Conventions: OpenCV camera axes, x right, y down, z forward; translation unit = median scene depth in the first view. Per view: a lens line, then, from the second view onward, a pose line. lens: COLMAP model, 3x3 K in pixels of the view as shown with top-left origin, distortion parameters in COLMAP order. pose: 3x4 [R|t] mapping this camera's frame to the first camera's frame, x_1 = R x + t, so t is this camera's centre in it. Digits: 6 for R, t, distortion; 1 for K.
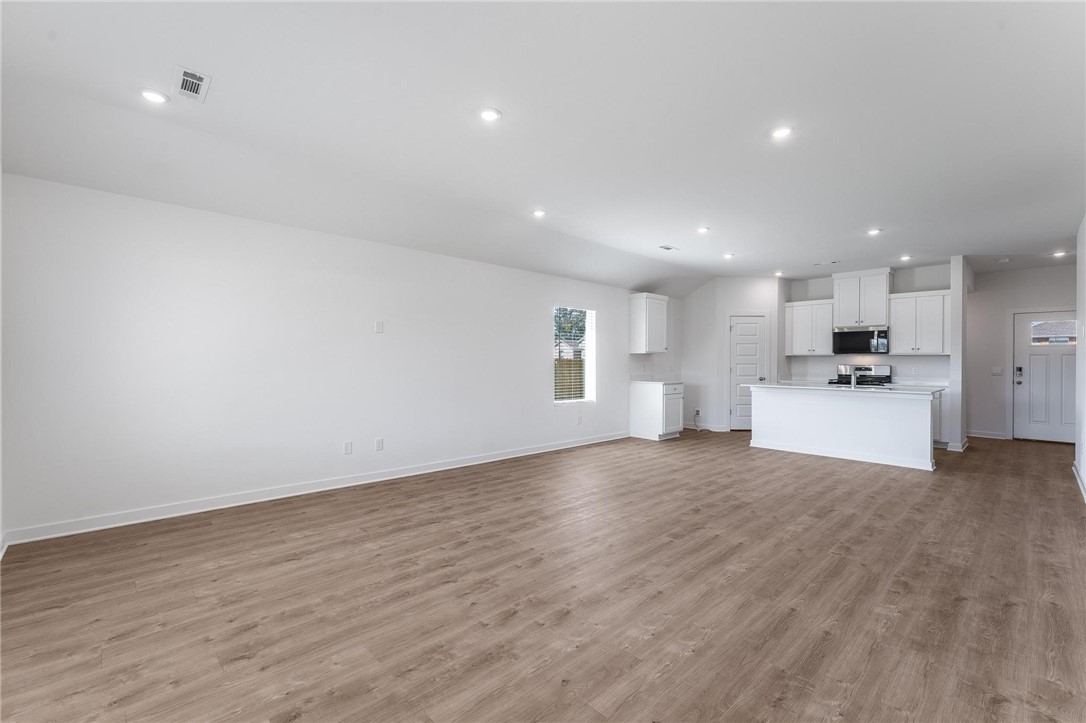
lens RADIAL K [[462.2, 0, 545.1], [0, 462.2, 363.7], [0, 0, 1]] dist [-0.000351, -0.000142]
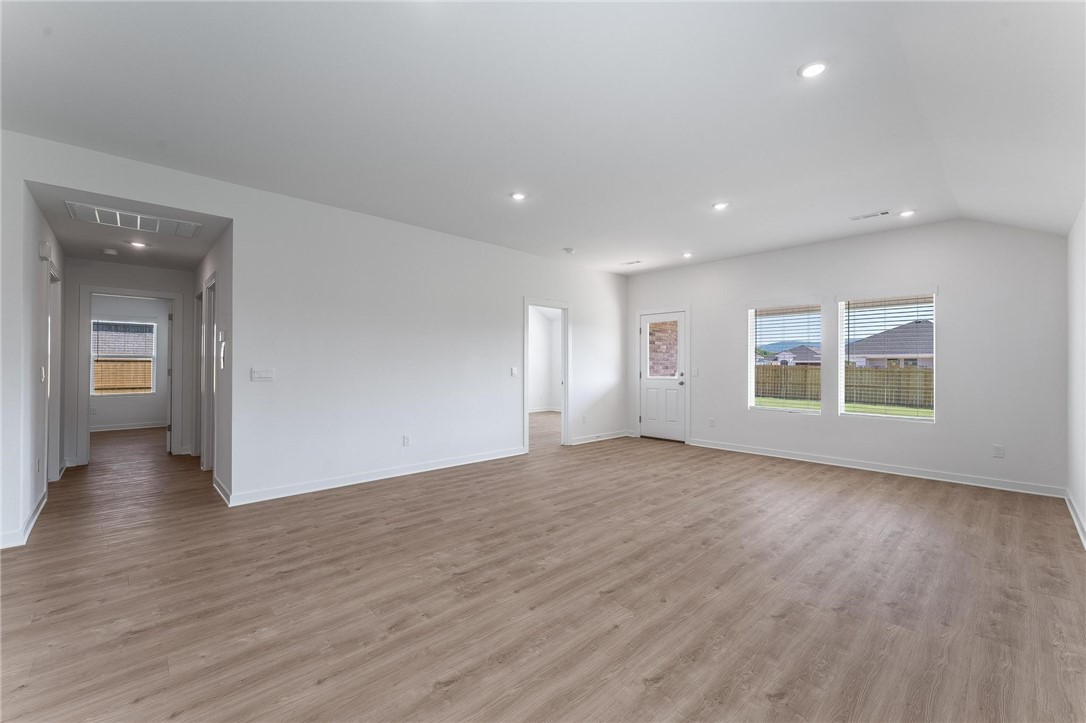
lens RADIAL K [[443.0, 0, 545.7], [0, 443.0, 363.5], [0, 0, 1]] dist [0.001049, 0.000465]
pose [[-0.999953, -0.009270, -0.002918, 0.286206], [-0.009272, 0.999957, 0.000503, -0.002942], [0.002913, 0.000530, -0.999996, 1.536845]]
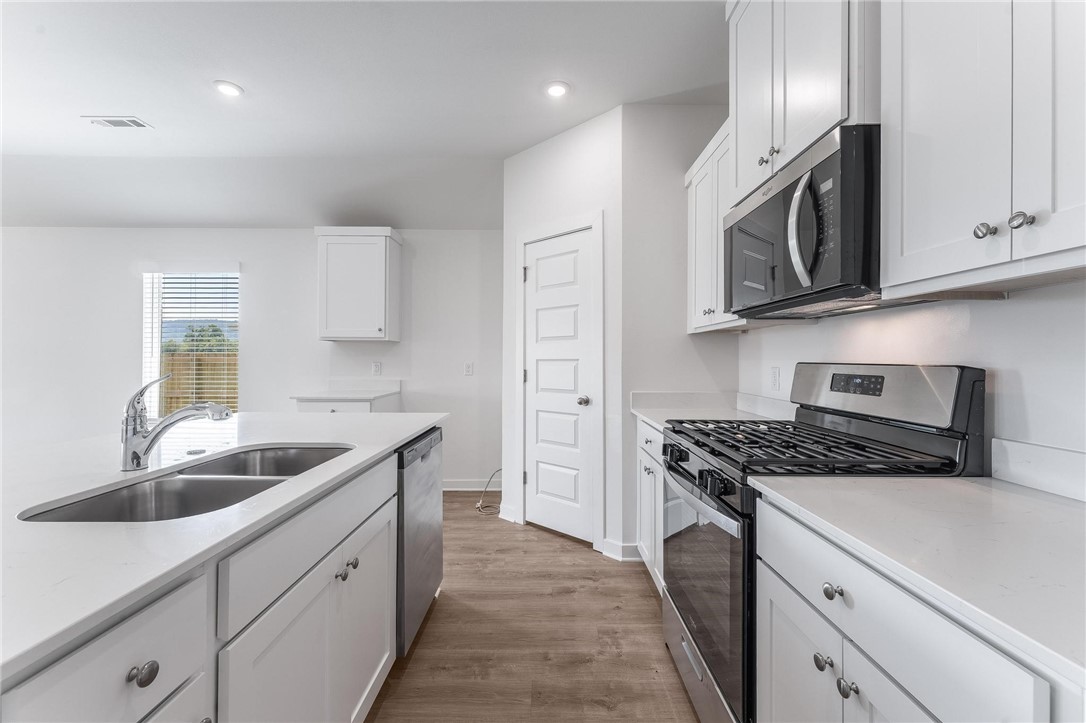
lens RADIAL K [[446.1, 0, 546.4], [0, 446.1, 358.0], [0, 0, 1]] dist [0.000643, 0.000135]
pose [[0.728770, -0.005362, -0.684738, 1.233553], [-0.001250, 0.999957, -0.009161, 0.004246], [0.684757, 0.007532, 0.728732, 1.304125]]
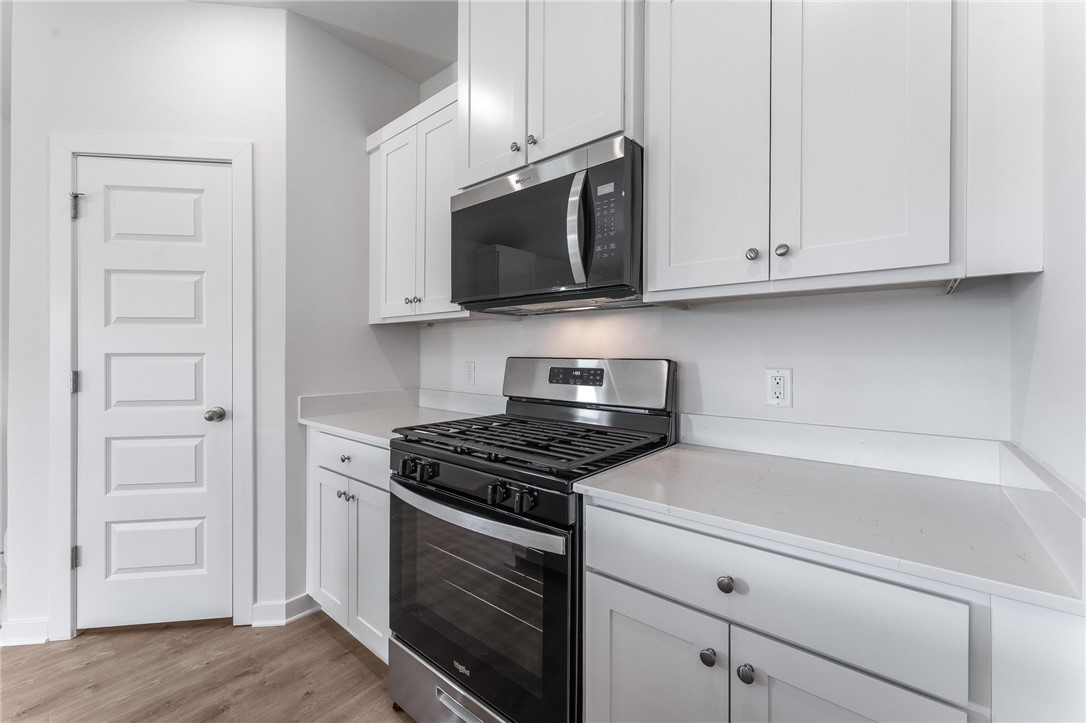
lens RADIAL K [[437.9, 0, 542.6], [0, 437.9, 355.1], [0, 0, 1]] dist [0.001078, 0.000454]
pose [[0.992882, -0.001716, 0.119086, 1.102913], [0.002010, 0.999995, -0.002347, 0.003455], [-0.119082, 0.002570, 0.992881, 1.344126]]
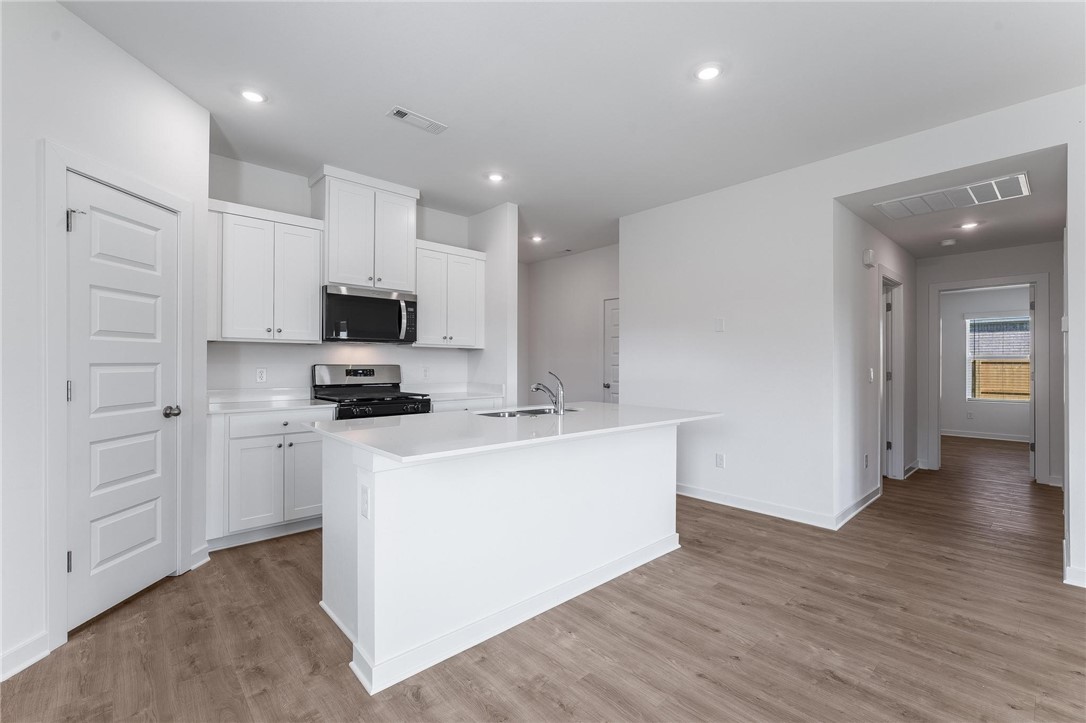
lens RADIAL K [[470.2, 0, 543.0], [0, 470.2, 361.5], [0, 0, 1]] dist [-0.001692, 0.000140]
pose [[0.019951, -0.001068, 0.999800, 0.284388], [0.000315, 0.999999, 0.001062, -0.002047], [-0.999801, 0.000294, 0.019952, 1.339100]]
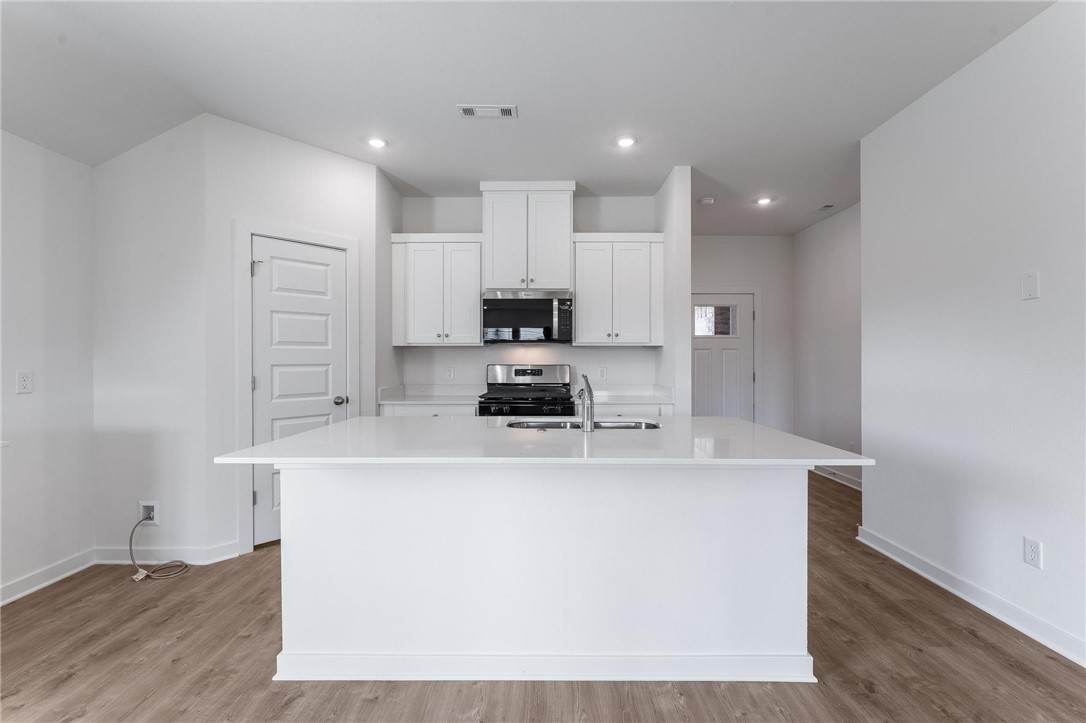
lens RADIAL K [[462.9, 0, 543.0], [0, 462.9, 361.5], [0, 0, 1]] dist [0.000172, 0.000055]
pose [[0.692988, -0.005202, 0.720930, 0.533626], [0.007911, 0.999969, -0.000389, -0.000970], [-0.720905, 0.005973, 0.693008, 1.050212]]
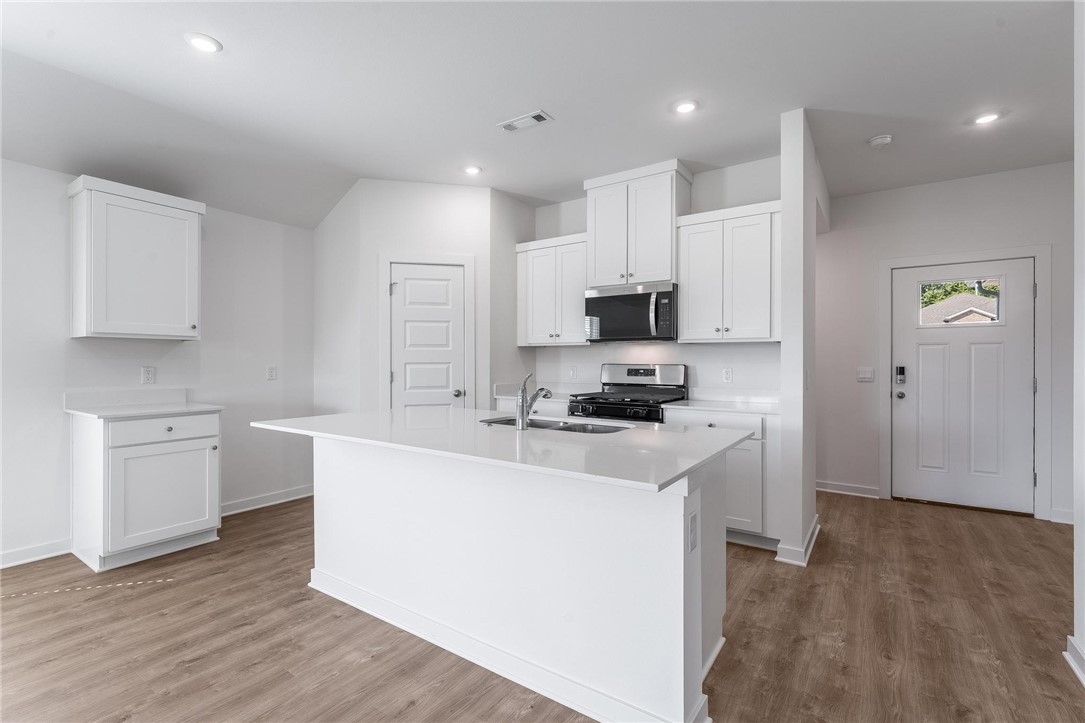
lens RADIAL K [[487.3, 0, 542.5], [0, 487.3, 361.5], [0, 0, 1]] dist [0.001919, -0.000254]
pose [[0.977570, -0.003665, 0.210581, 0.805010], [0.004372, 0.999986, -0.002890, 0.001723], [-0.210567, 0.003746, 0.977572, 0.860355]]
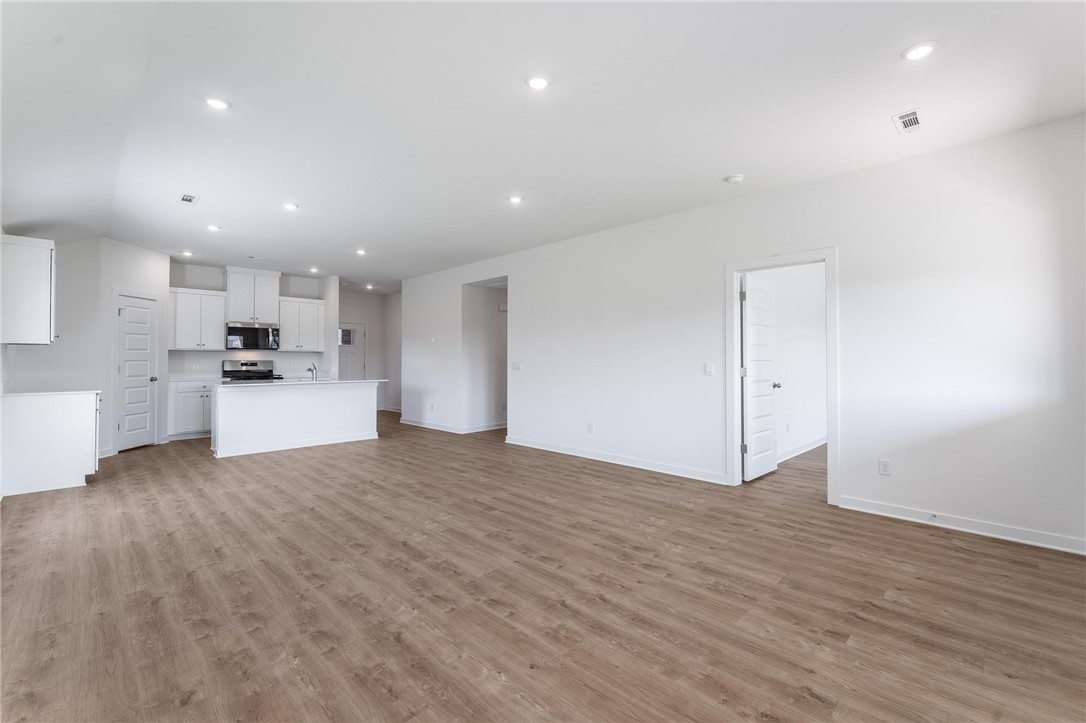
lens RADIAL K [[469.9, 0, 545.7], [0, 469.9, 353.3], [0, 0, 1]] dist [-0.000432, -0.000225]
pose [[-0.025197, 0.006438, 0.999662, -0.633677], [0.003952, 0.999972, -0.006340, -0.006350], [-0.999675, 0.003791, -0.025222, 0.627898]]
